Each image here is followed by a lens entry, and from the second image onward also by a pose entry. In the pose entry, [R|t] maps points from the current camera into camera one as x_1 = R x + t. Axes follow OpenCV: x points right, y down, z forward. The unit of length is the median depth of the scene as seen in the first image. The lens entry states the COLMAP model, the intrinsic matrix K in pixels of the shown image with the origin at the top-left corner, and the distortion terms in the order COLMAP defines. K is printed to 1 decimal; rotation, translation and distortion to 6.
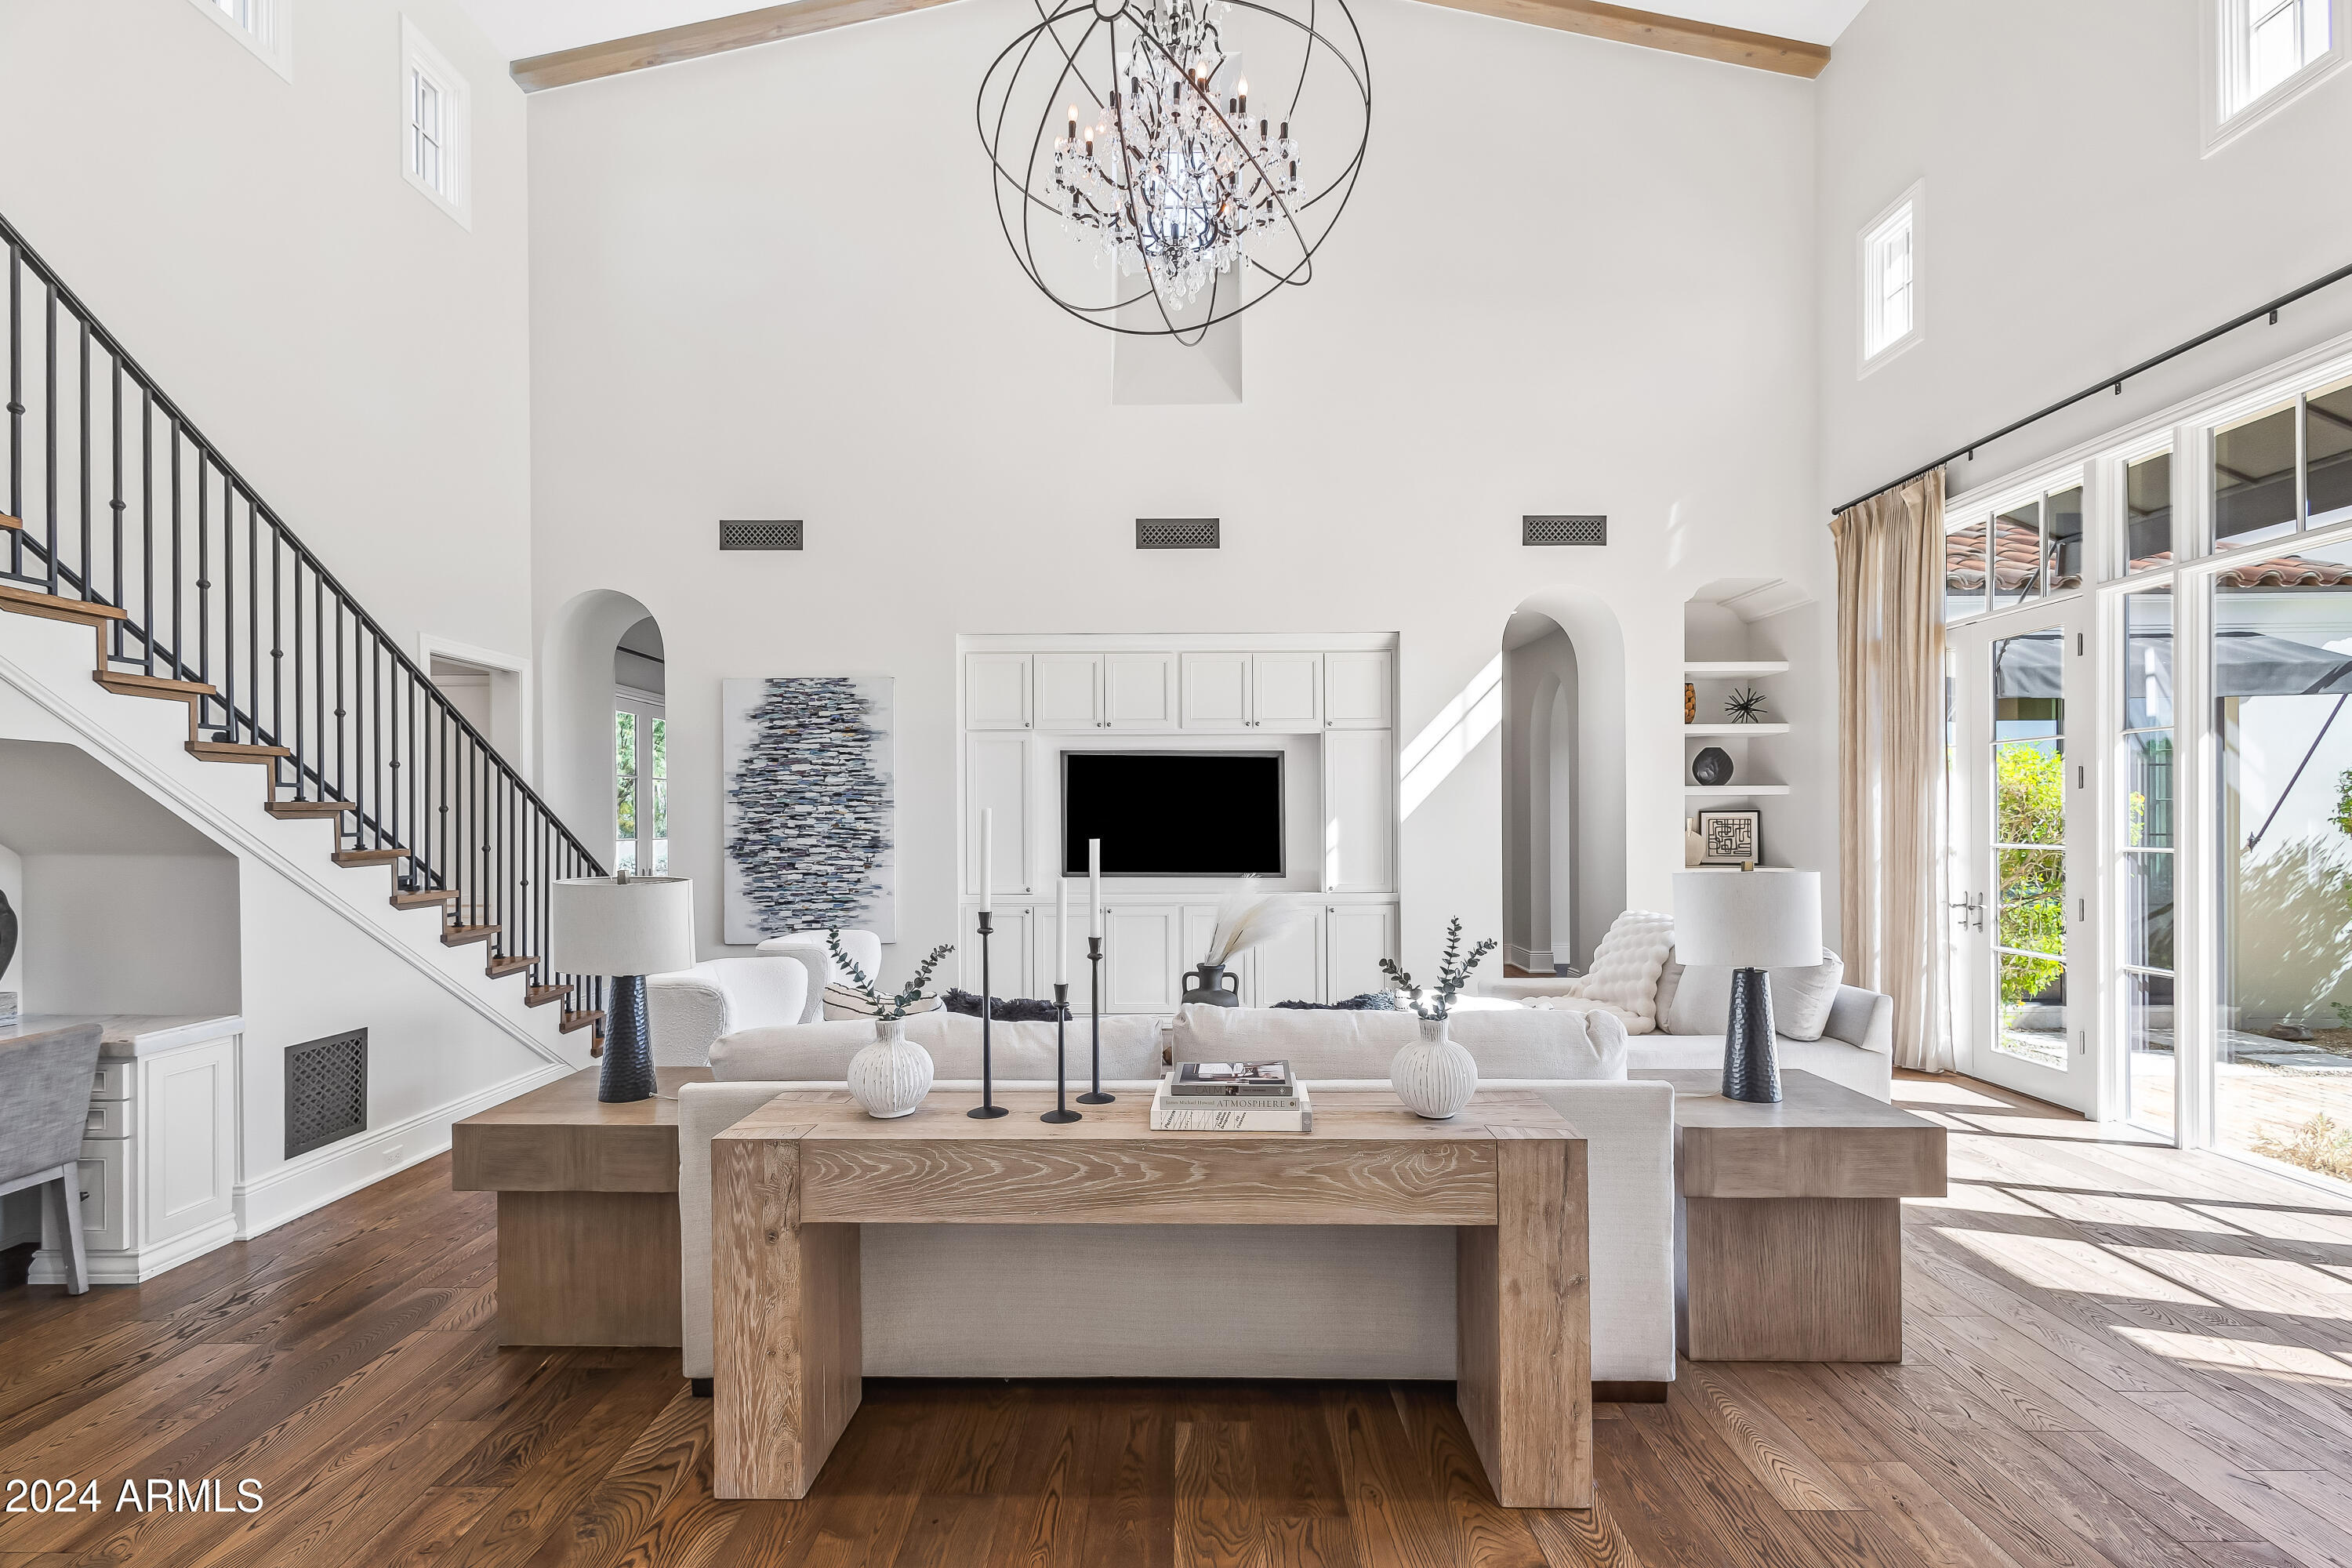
lens RADIAL K [[1110.7, 0, 1178.7], [0, 1110.7, 803.7], [0, 0, 1]] dist [0.001911, -0.000356]
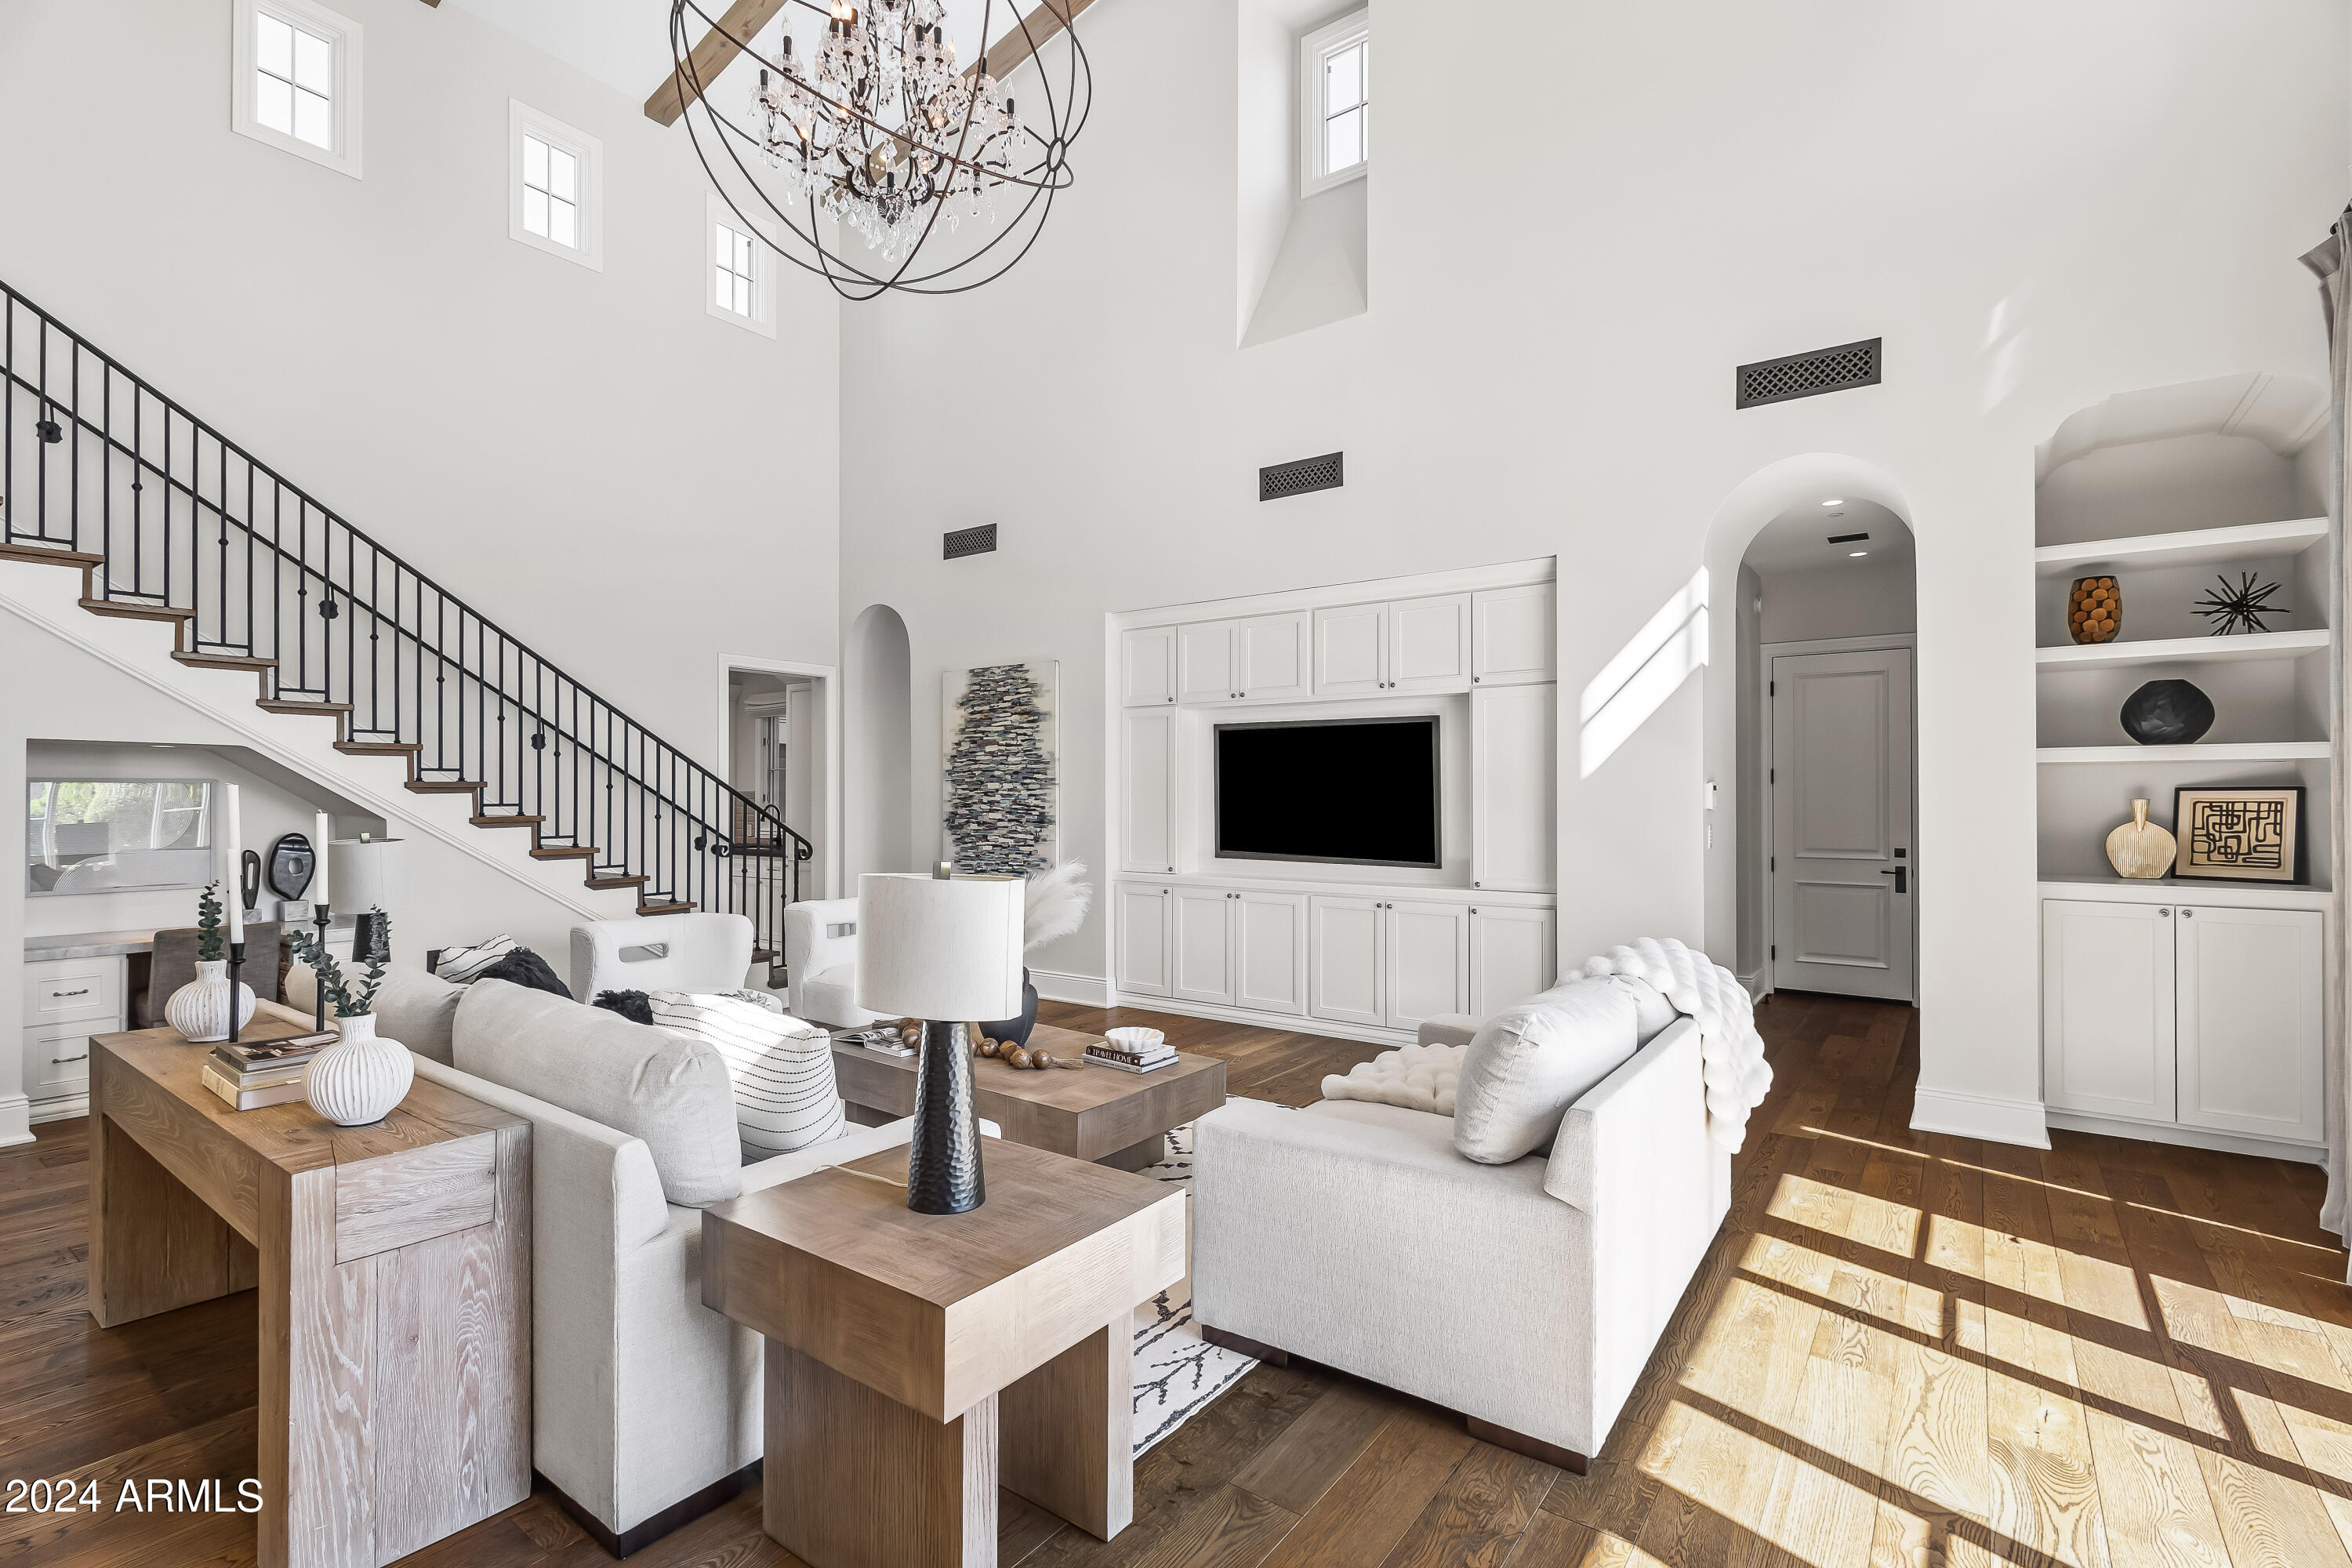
lens RADIAL K [[1110.7, 0, 1187.0], [0, 1110.7, 771.5], [0, 0, 1]] dist [0.001911, -0.000356]
pose [[0.797749, -0.009510, -0.602914, 0.472562], [0.005071, 0.999946, -0.009063, 0.001093], [0.602968, 0.004173, 0.797755, 0.240024]]
